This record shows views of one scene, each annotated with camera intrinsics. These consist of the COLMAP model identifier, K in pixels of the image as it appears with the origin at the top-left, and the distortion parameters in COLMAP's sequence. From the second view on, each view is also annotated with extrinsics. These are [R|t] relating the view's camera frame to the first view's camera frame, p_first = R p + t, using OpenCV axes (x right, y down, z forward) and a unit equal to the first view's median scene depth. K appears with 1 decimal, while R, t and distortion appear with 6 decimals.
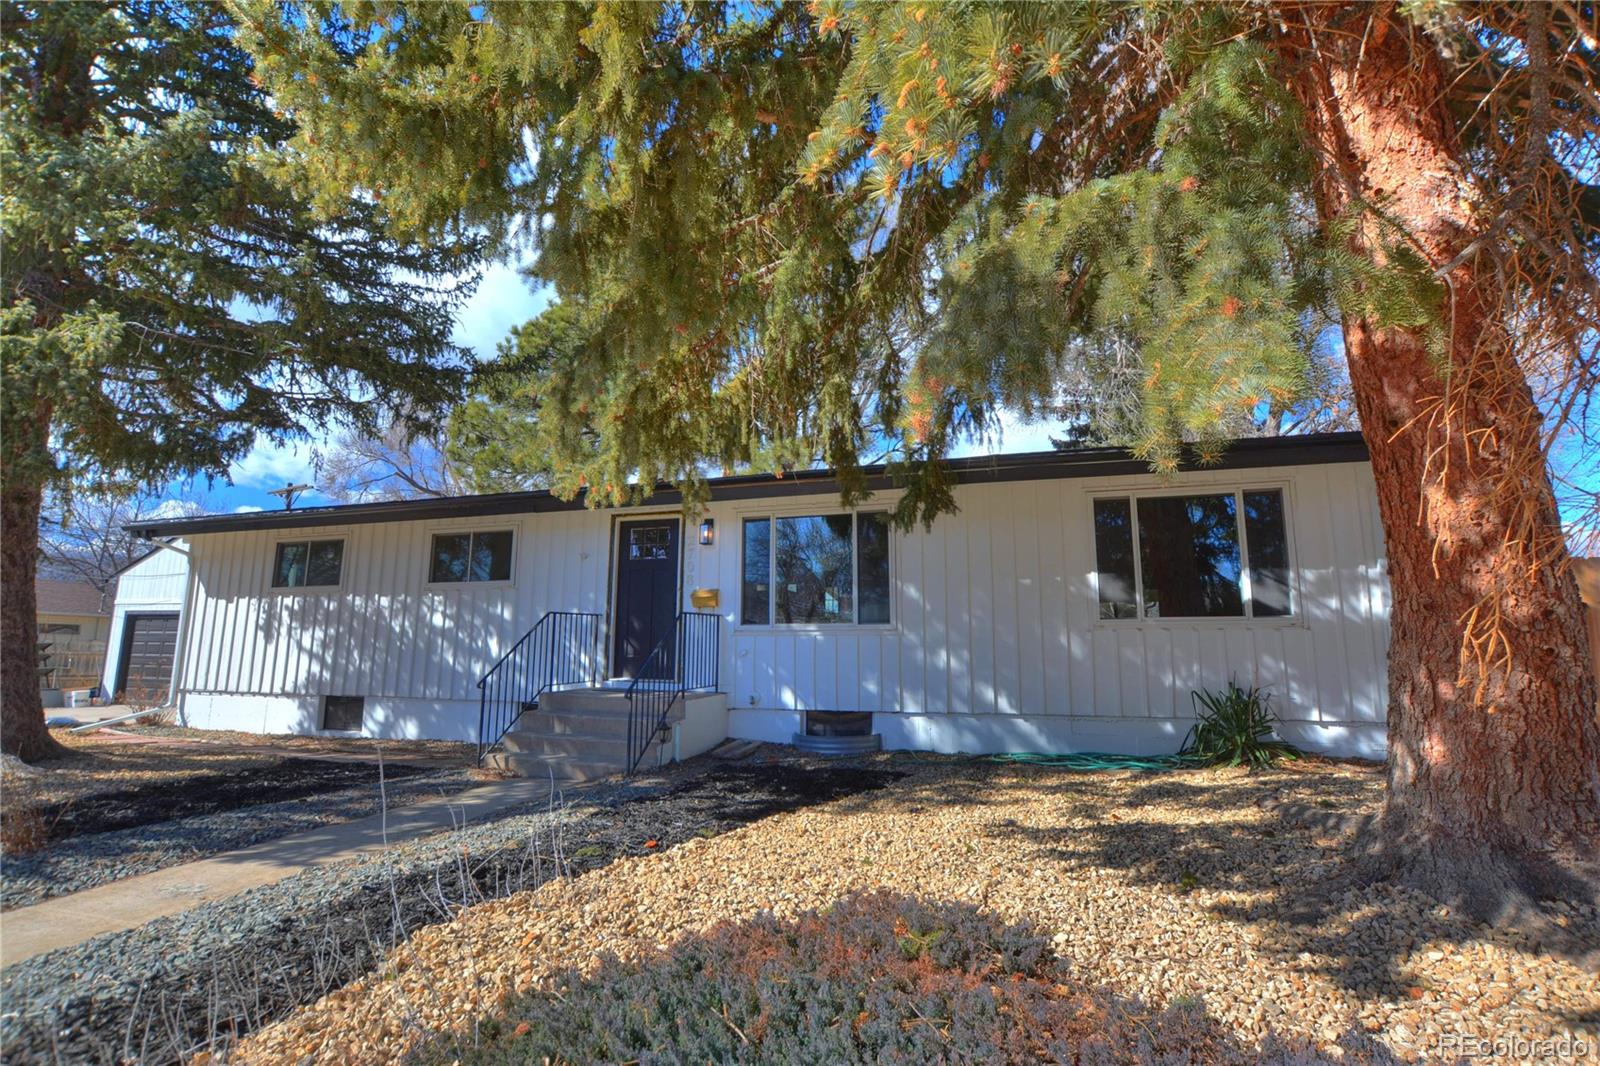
lens RADIAL K [[733.3, 0, 803.6], [0, 733.3, 531.3], [0, 0, 1]] dist [0.000726, 0.000629]
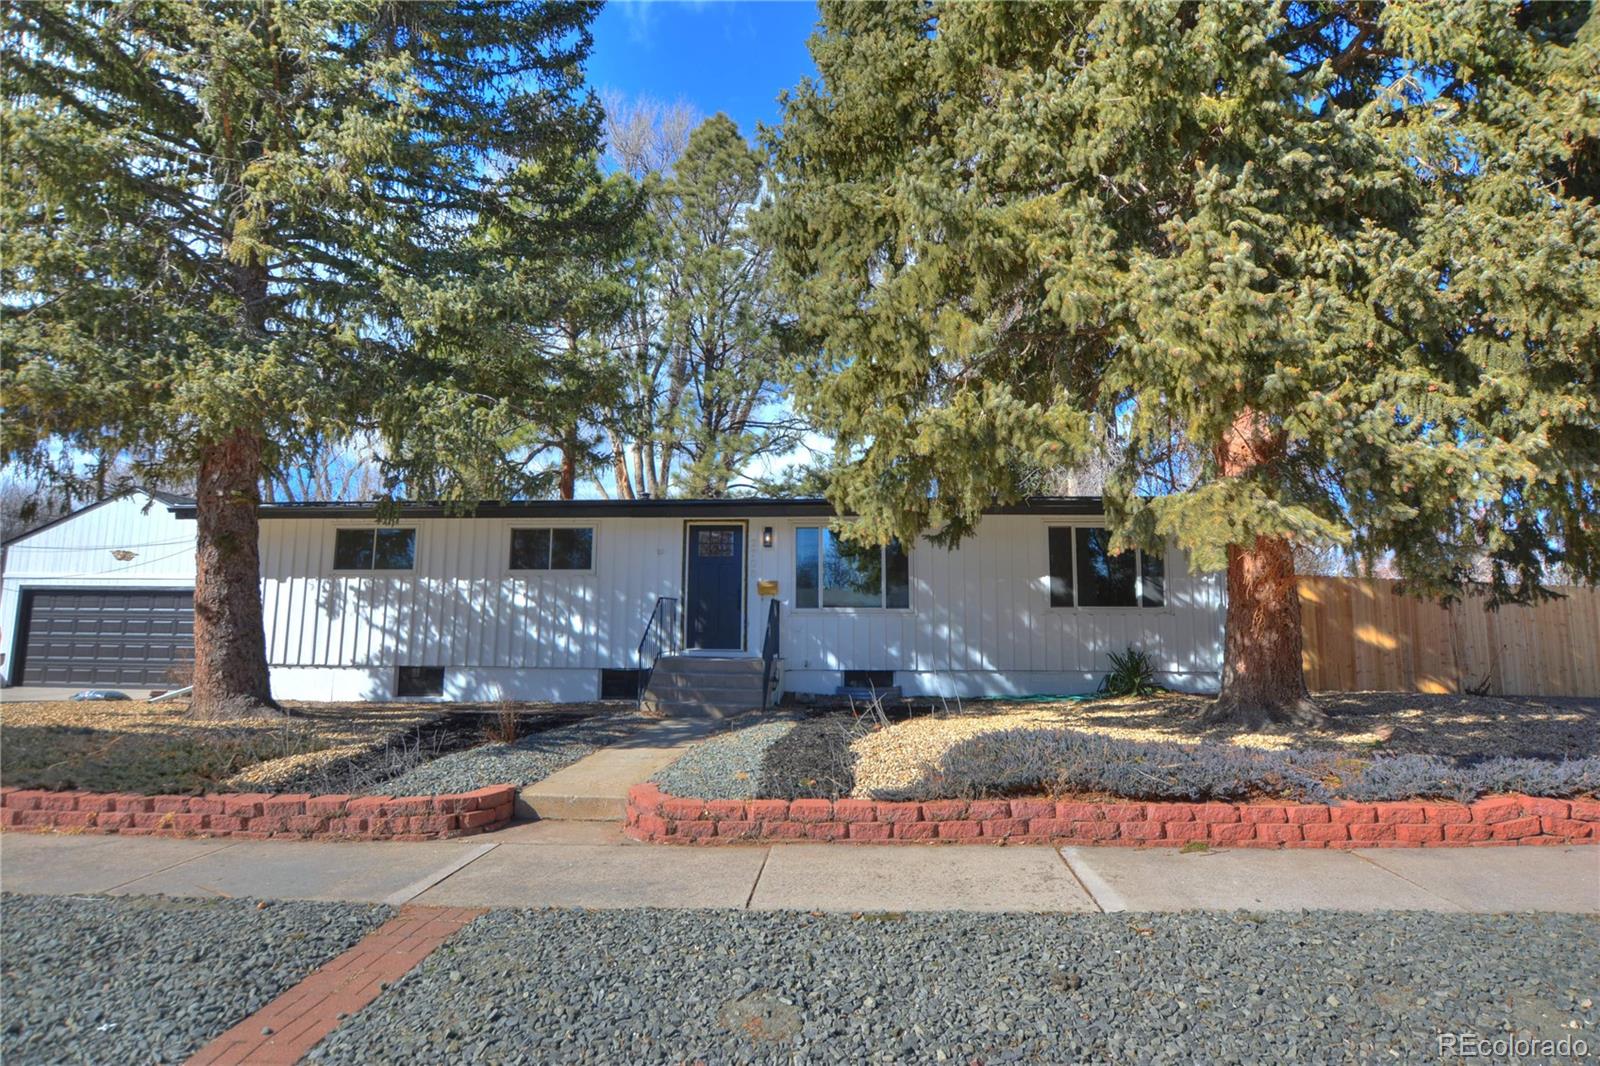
lens RADIAL K [[819.1, 0, 805.9], [0, 819.1, 522.6], [0, 0, 1]] dist [0.012917, 0.000339]
pose [[0.973624, 0.032838, 0.225783, -0.362163], [-0.038687, 0.999019, 0.021526, -0.053702], [-0.224855, -0.029693, 0.973940, -0.404078]]
